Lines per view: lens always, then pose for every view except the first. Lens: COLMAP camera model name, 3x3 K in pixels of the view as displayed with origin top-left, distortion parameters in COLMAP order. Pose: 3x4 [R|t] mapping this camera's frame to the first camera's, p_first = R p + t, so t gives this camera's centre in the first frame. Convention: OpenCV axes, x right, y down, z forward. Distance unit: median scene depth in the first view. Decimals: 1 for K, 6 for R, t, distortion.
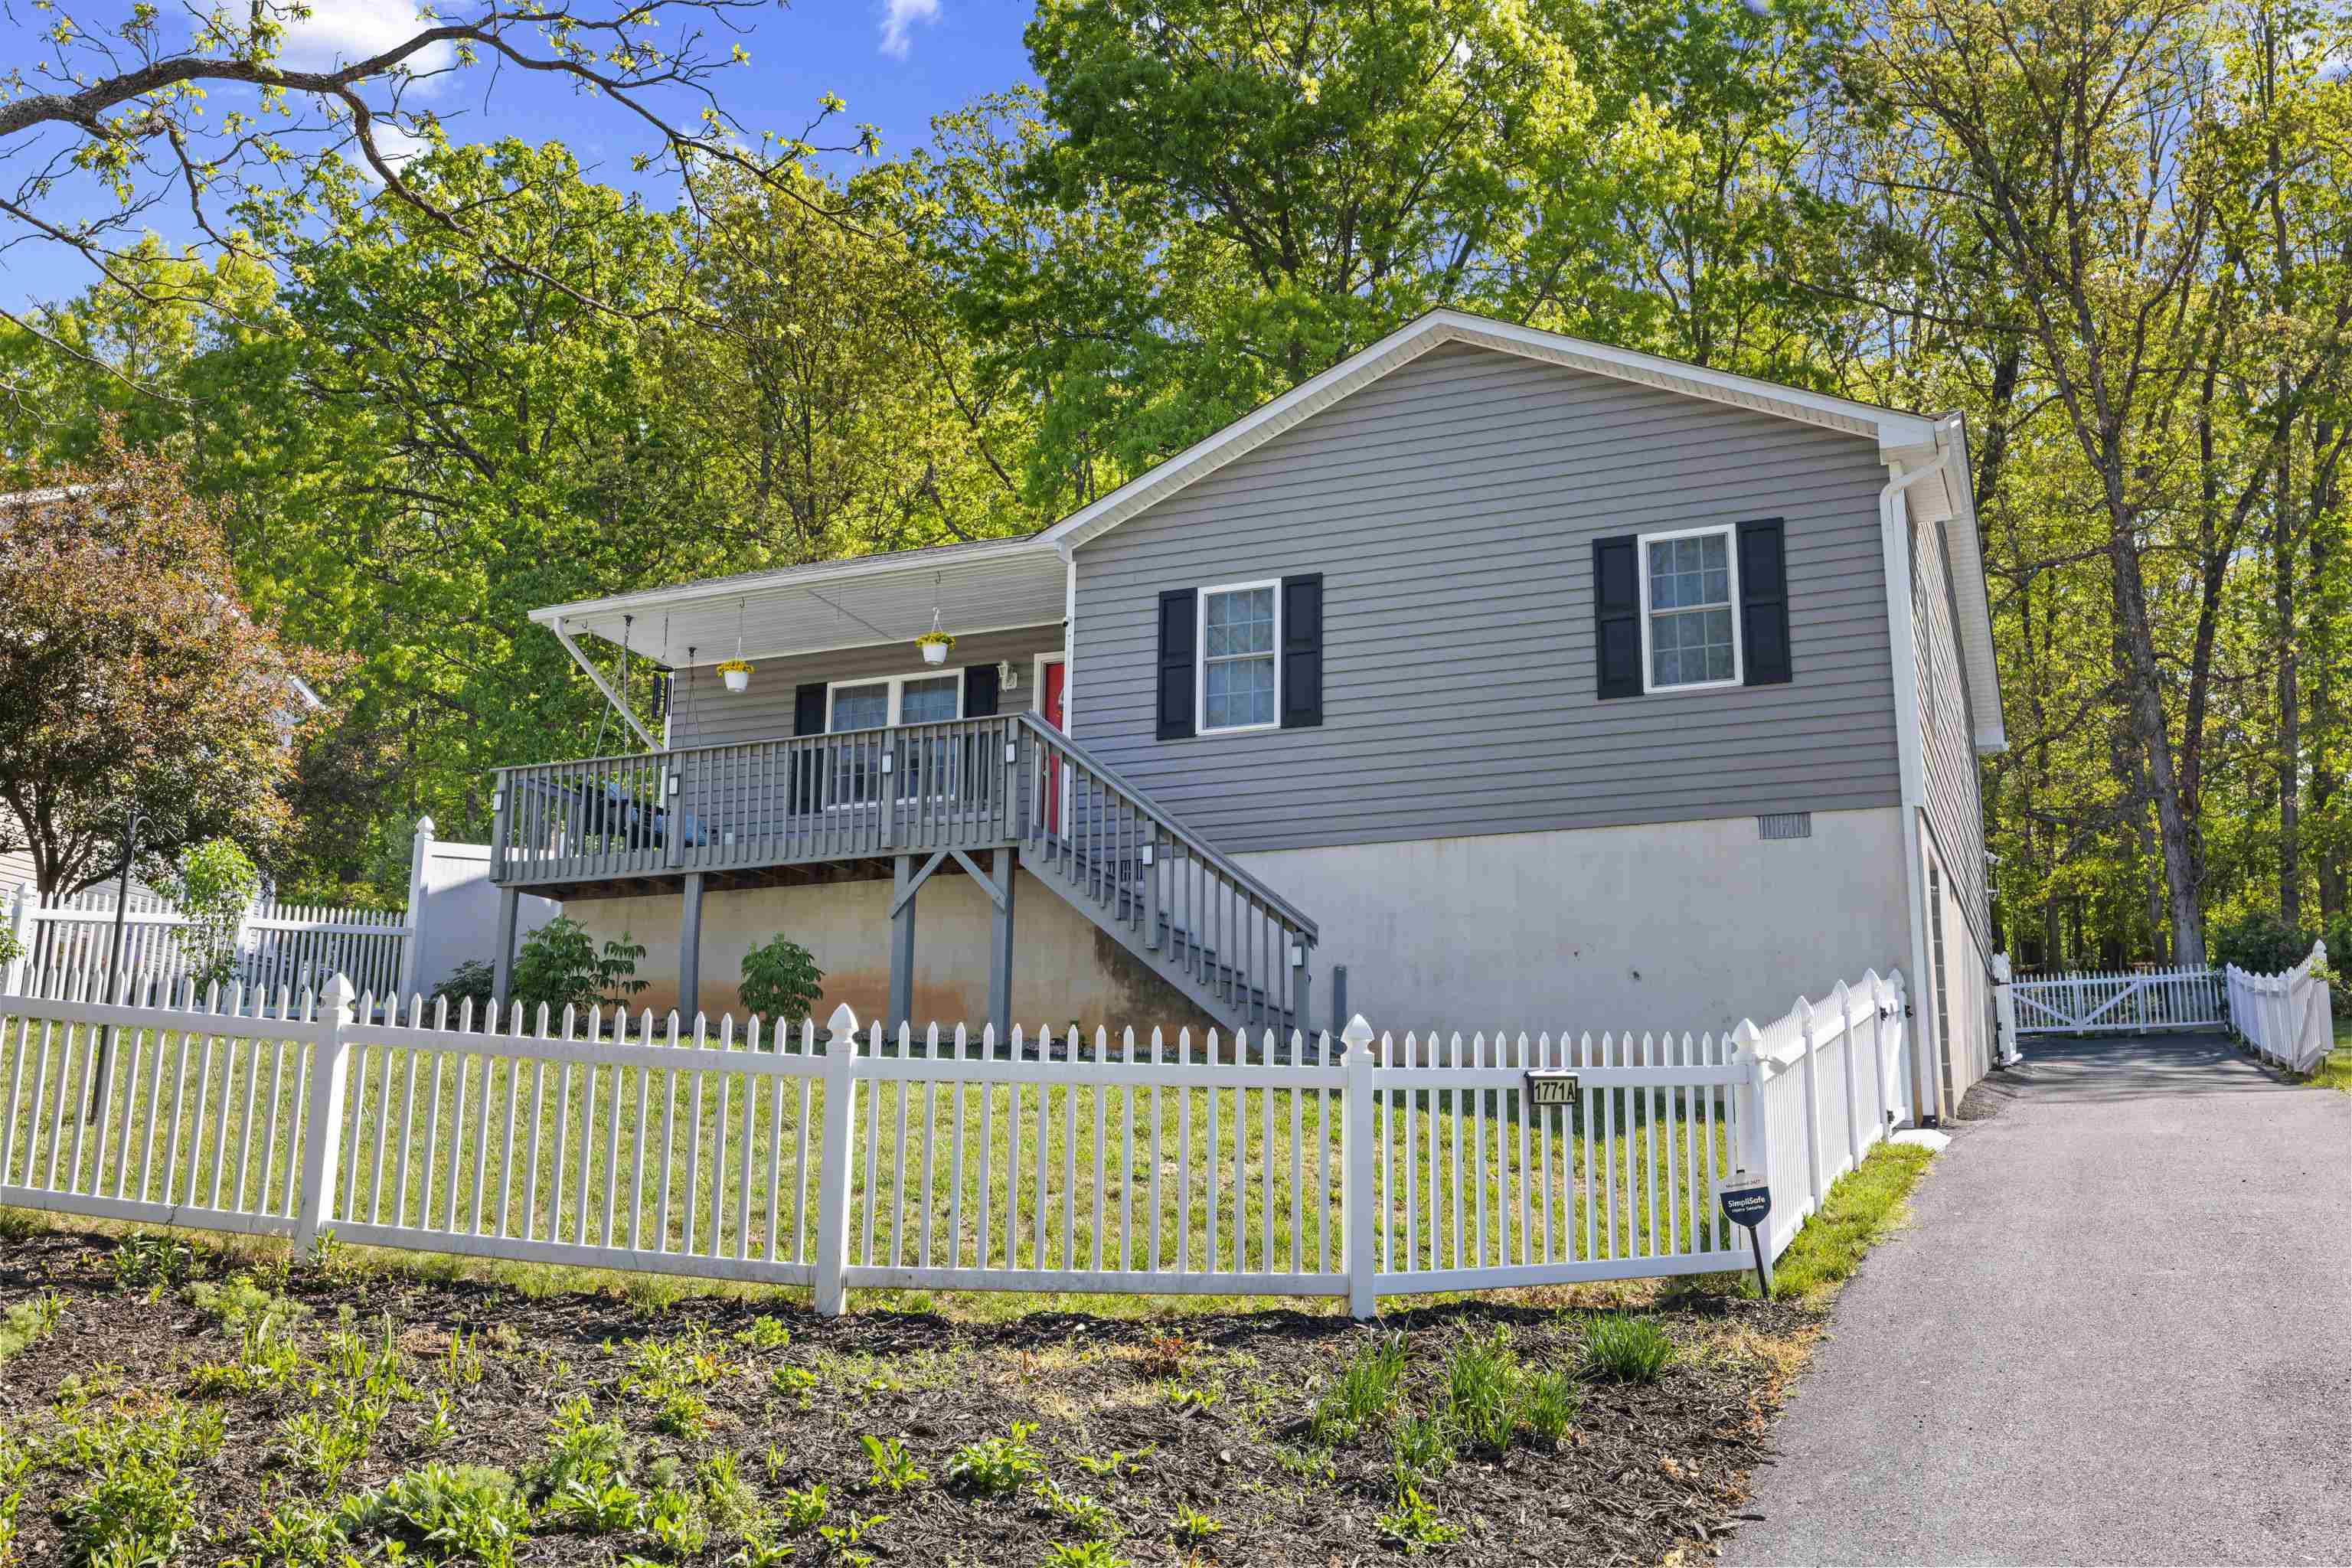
lens RADIAL K [[2228.4, 0, 1176.0], [0, 2228.4, 784.0], [0, 0, 1]] dist [-0.015855, 0.007157]
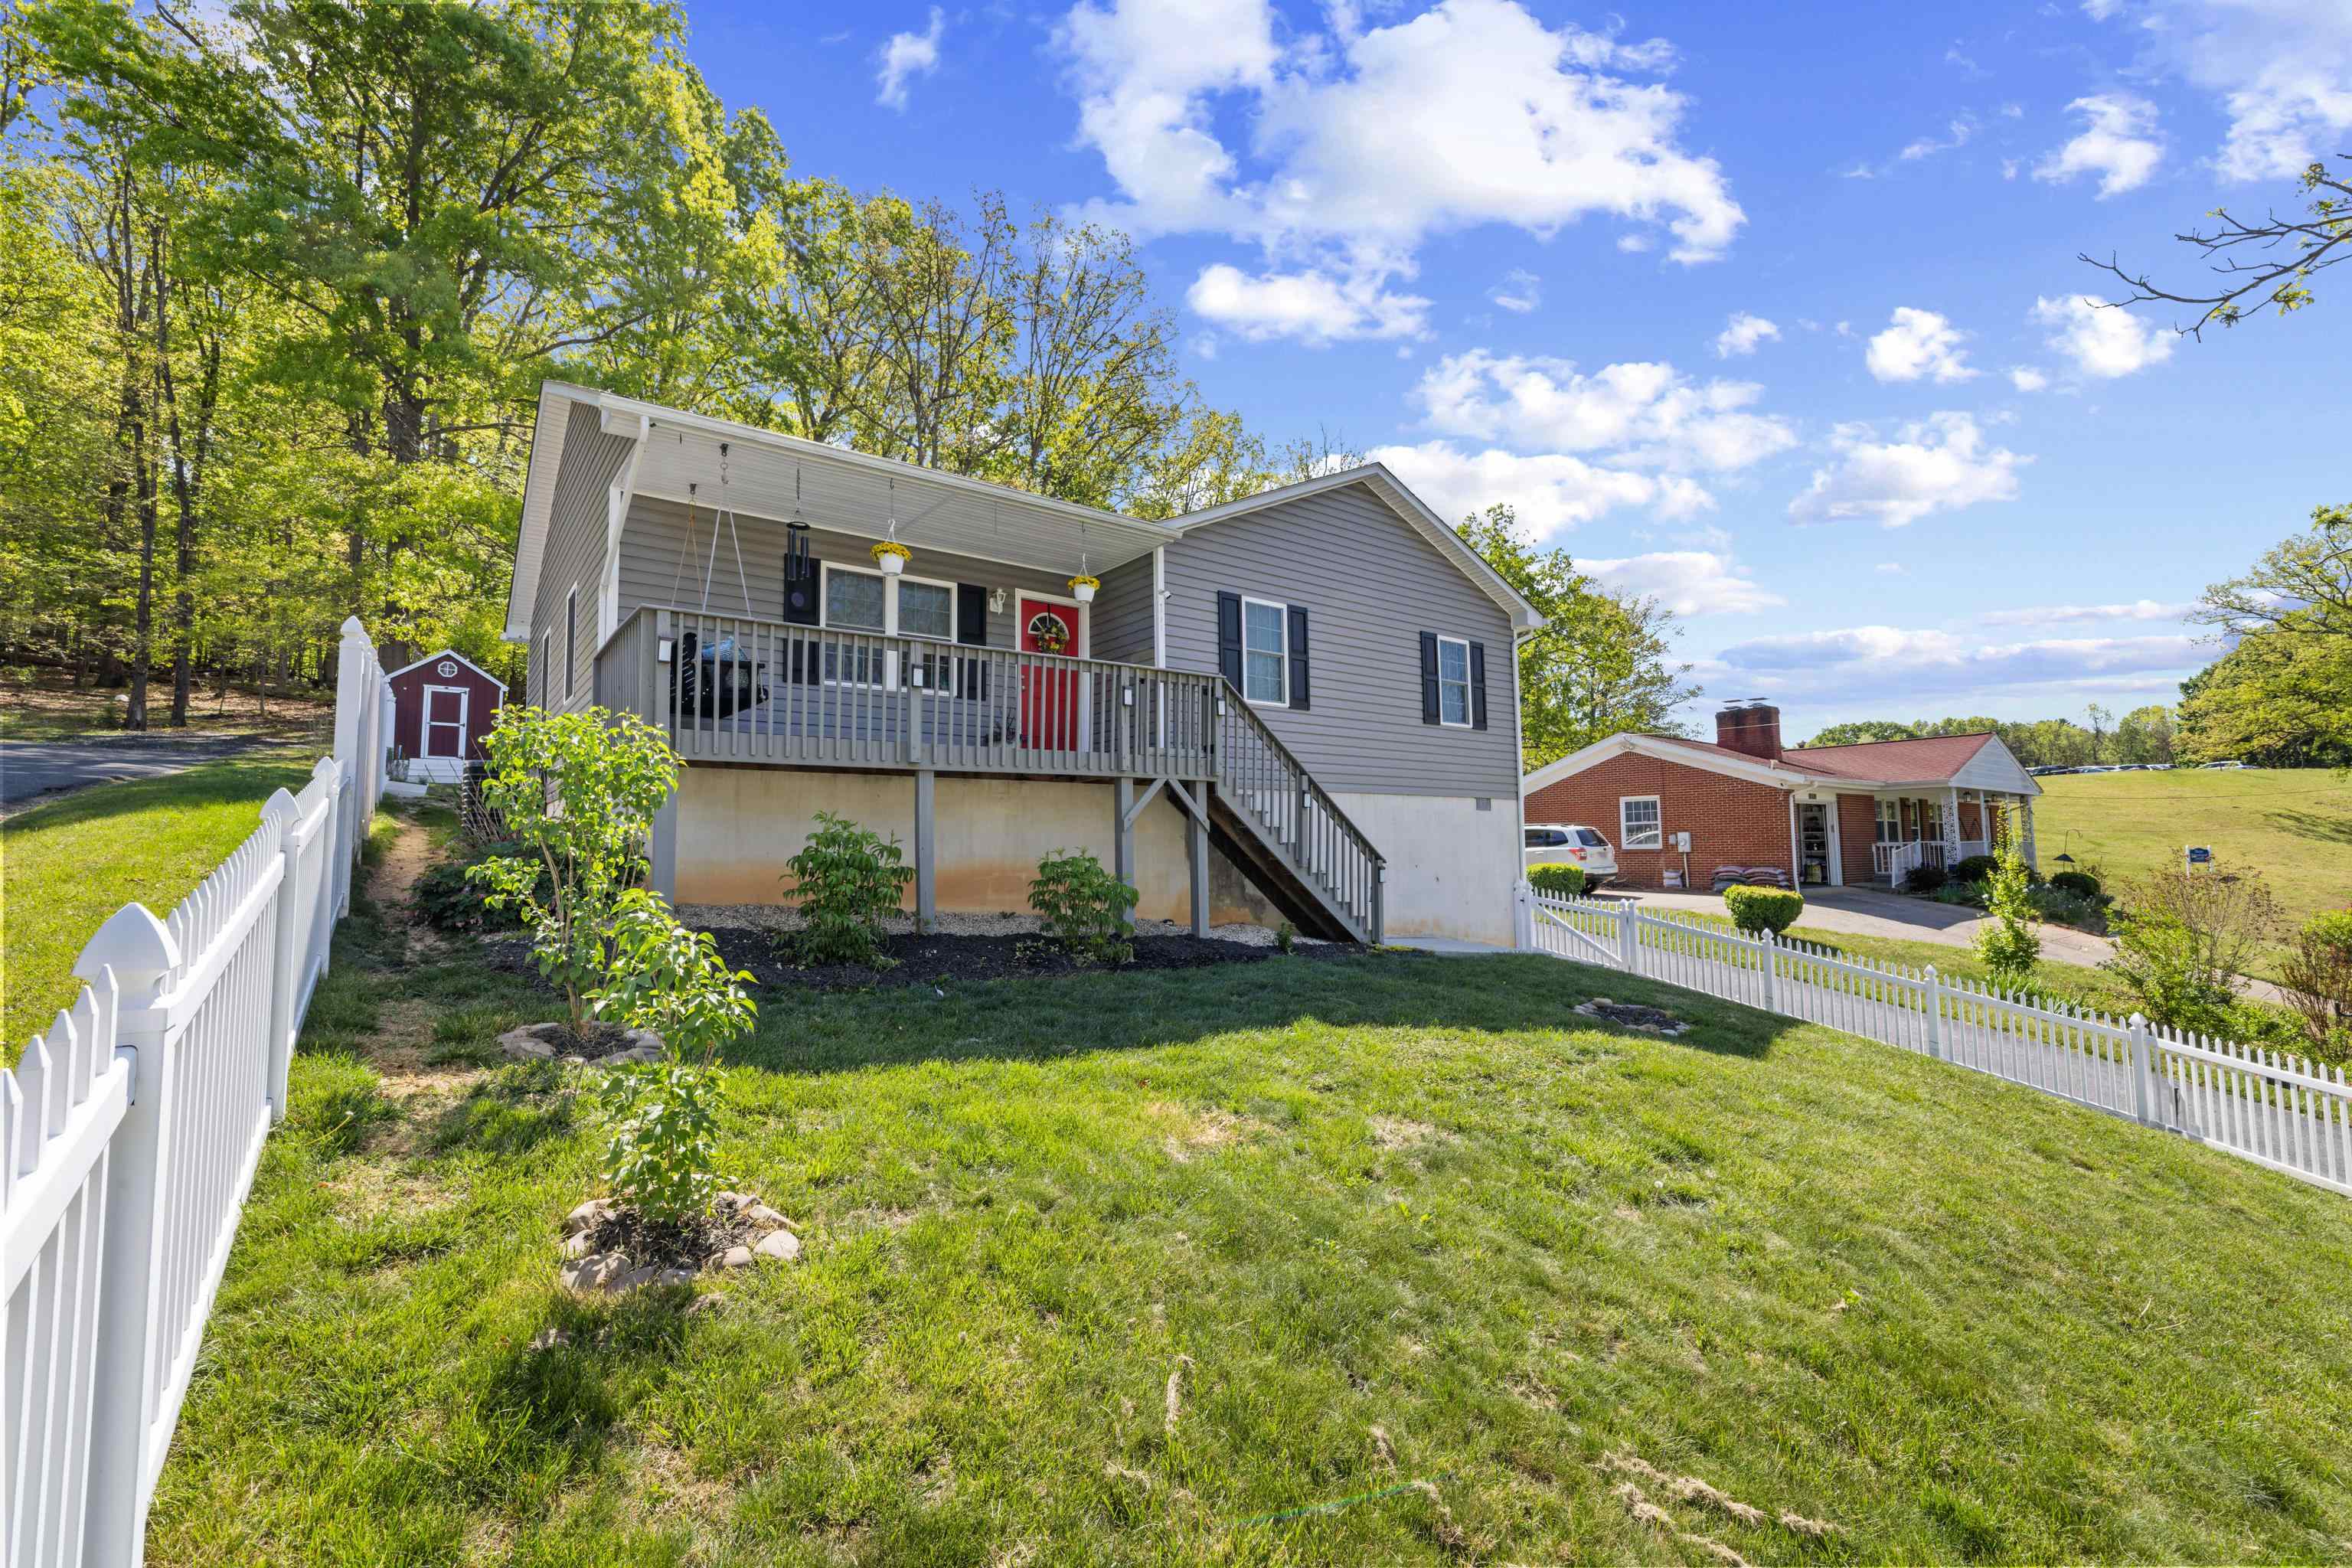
lens RADIAL K [[989.3, 0, 1177.7], [0, 989.3, 785.5], [0, 0, 1]] dist [-0.001158, 0.000445]
pose [[0.491362, 0.040757, 0.870001, -0.556121], [-0.182766, 0.981489, 0.057243, 0.001686], [-0.851563, -0.187134, 0.489715, 0.710758]]
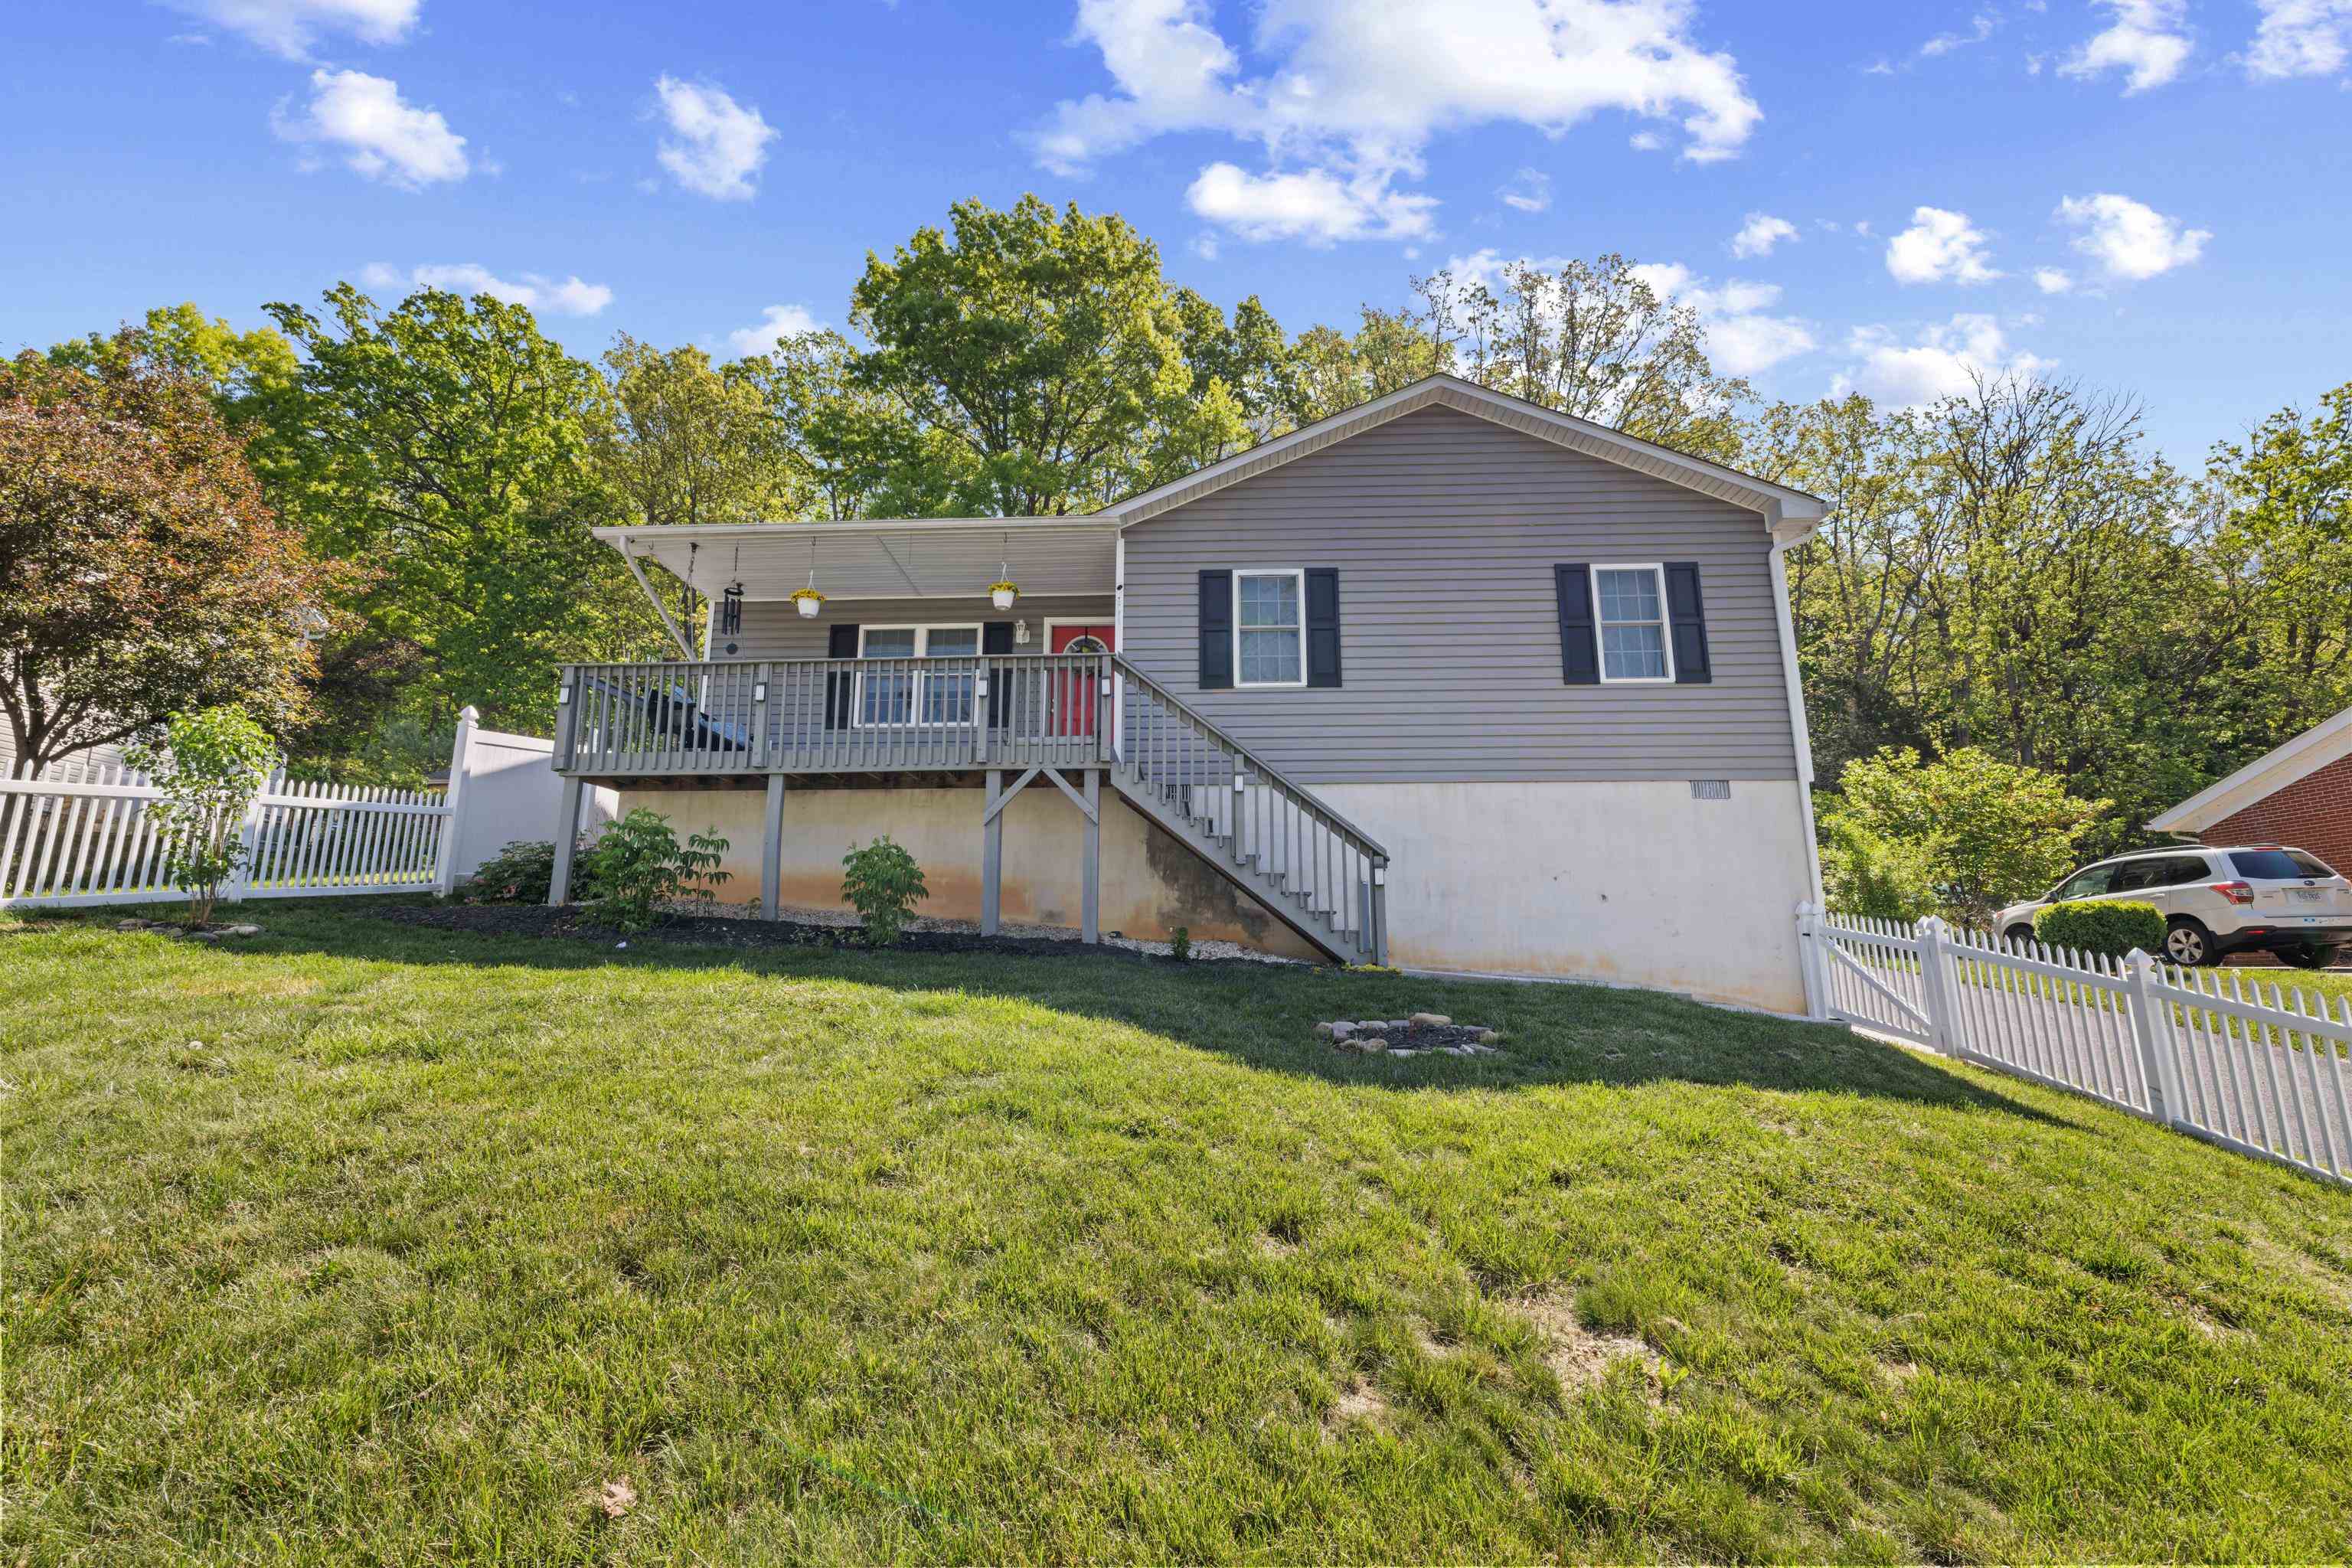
lens RADIAL K [[989.3, 0, 1177.7], [0, 989.3, 785.5], [0, 0, 1]] dist [-0.001158, 0.000445]
pose [[0.936208, 0.055050, 0.347107, -0.206397], [-0.068069, 0.997357, 0.025417, 0.020564], [-0.344791, -0.047423, 0.937481, 0.489458]]
